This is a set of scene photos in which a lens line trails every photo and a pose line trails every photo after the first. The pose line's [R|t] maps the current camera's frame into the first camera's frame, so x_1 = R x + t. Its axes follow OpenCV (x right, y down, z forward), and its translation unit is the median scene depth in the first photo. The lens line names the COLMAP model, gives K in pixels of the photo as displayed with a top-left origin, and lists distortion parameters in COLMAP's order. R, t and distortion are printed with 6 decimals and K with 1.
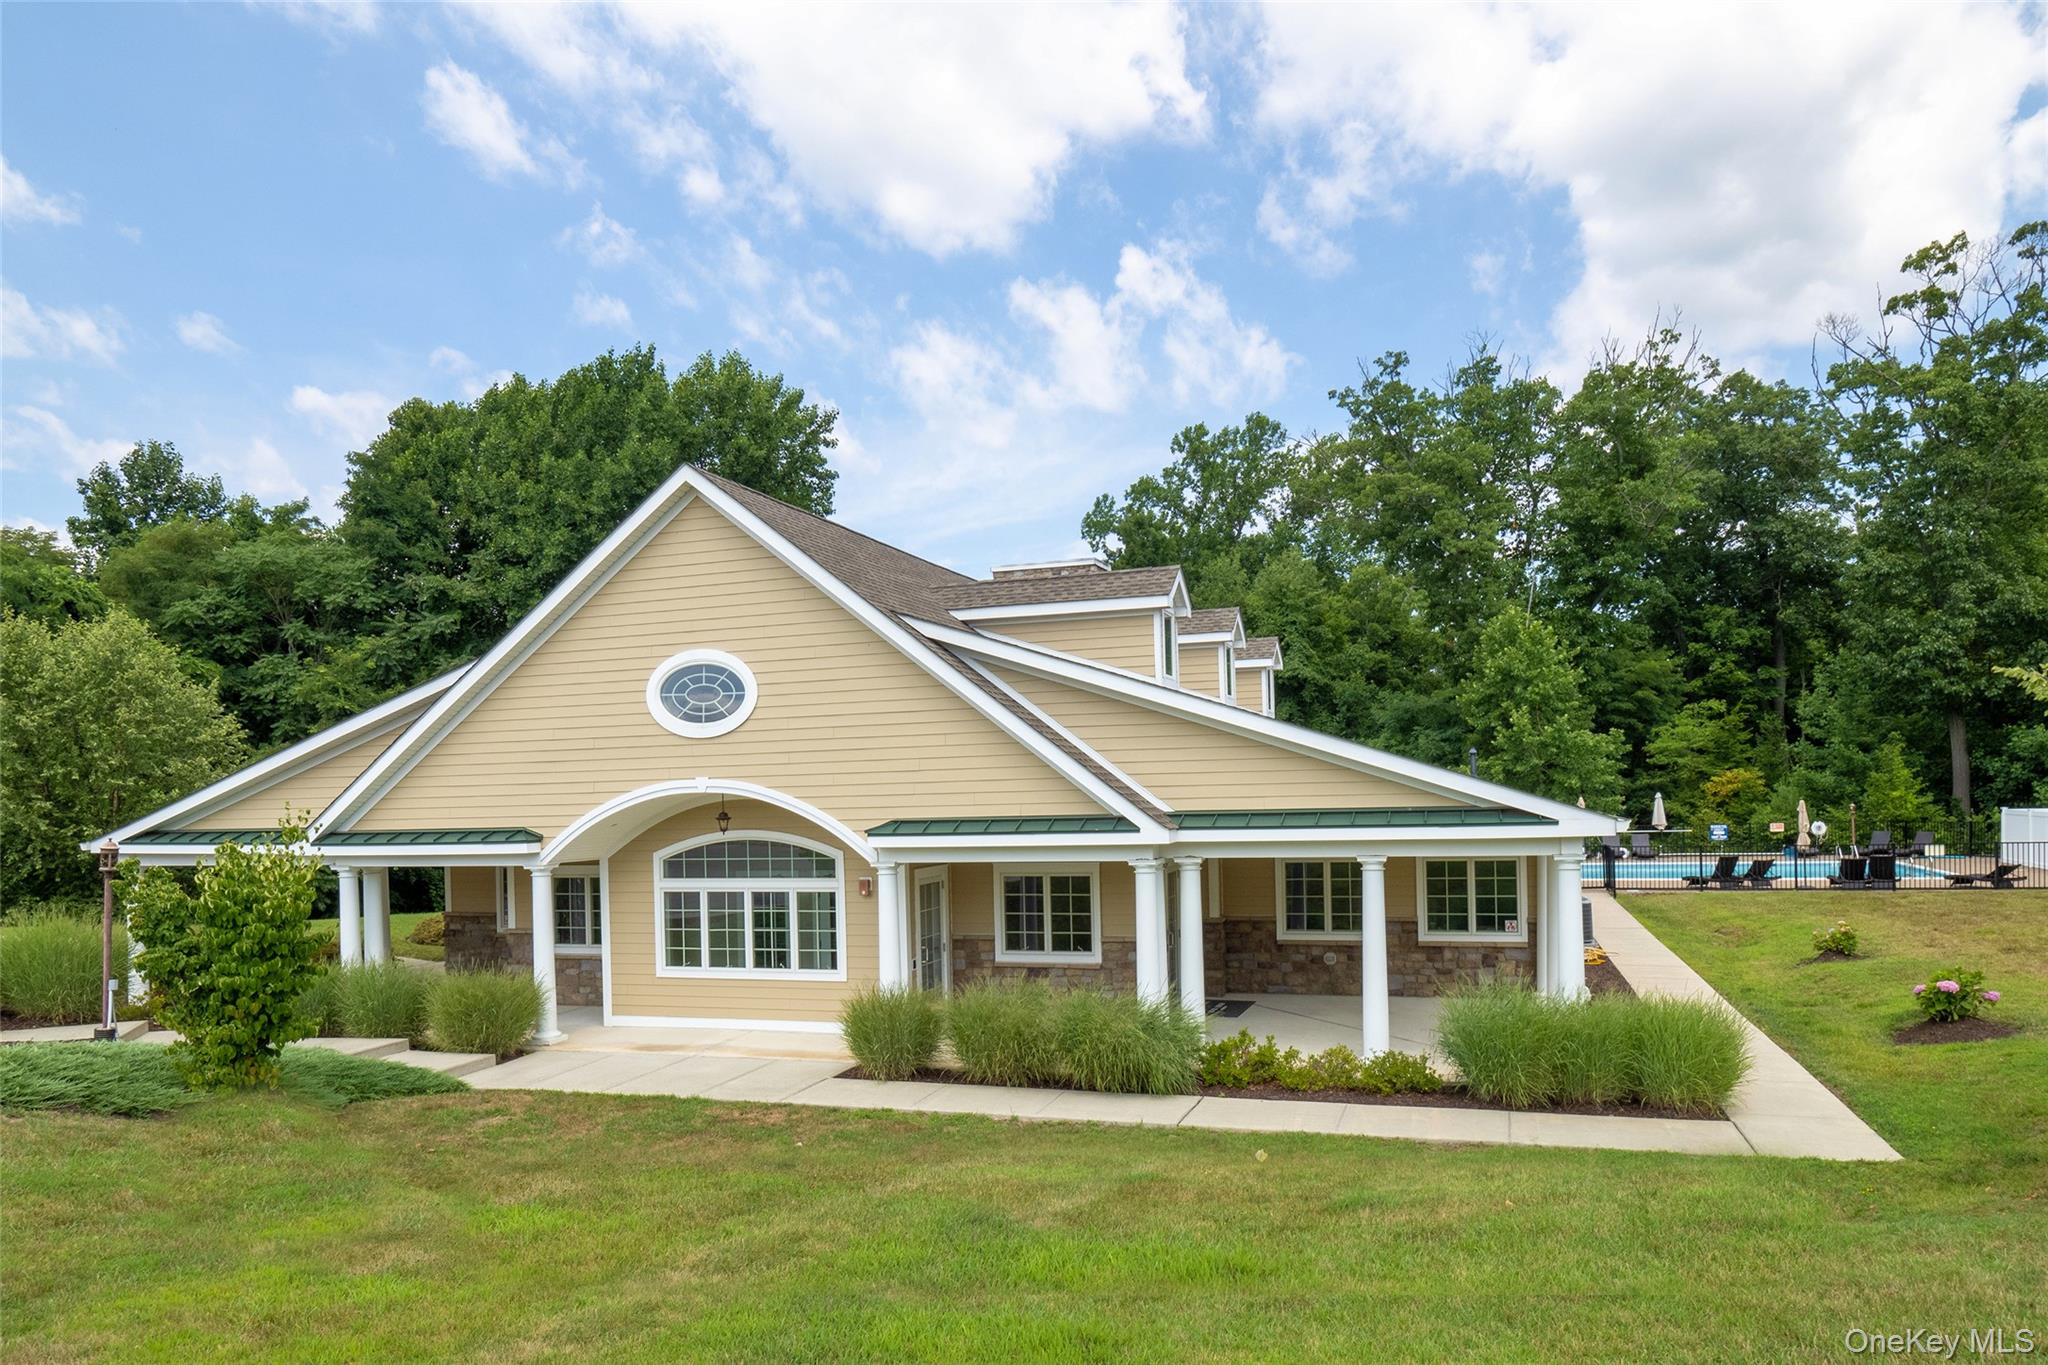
lens RADIAL K [[1278.1, 0, 1024.0], [0, 1278.1, 682.5], [0, 0, 1]] dist [0.005722, 0.001246]
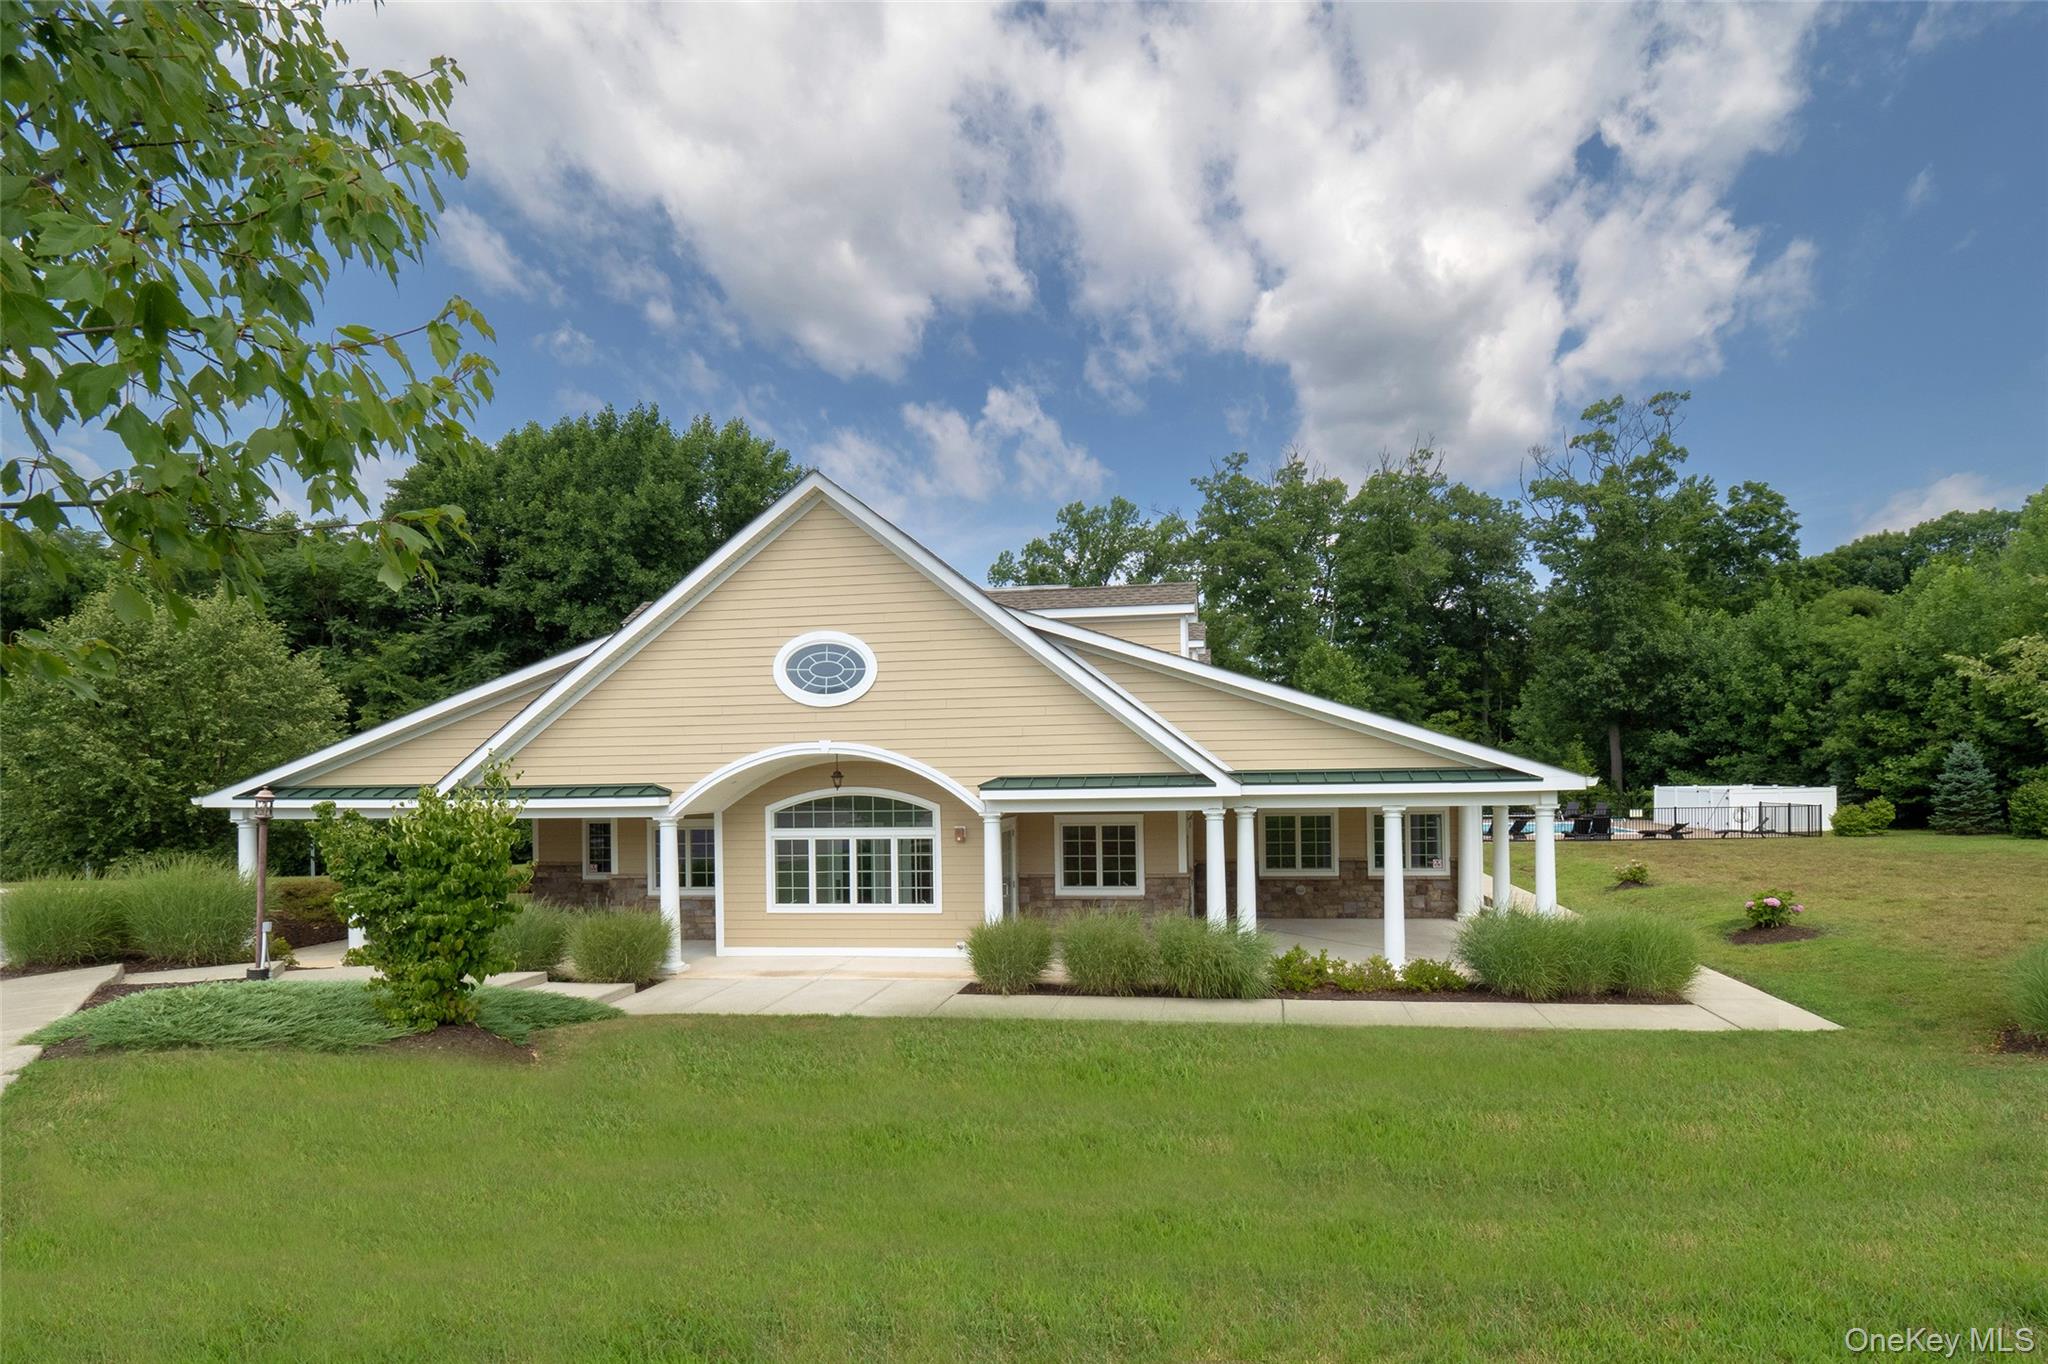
lens RADIAL K [[924.2, 0, 1029.2], [0, 924.2, 703.5], [0, 0, 1]] dist [0.020714, -0.018601]
pose [[0.984400, 0.022602, 0.174486, -0.205866], [-0.022532, 0.999743, -0.002382, 0.036301], [-0.174495, -0.001586, 0.984657, 0.128338]]
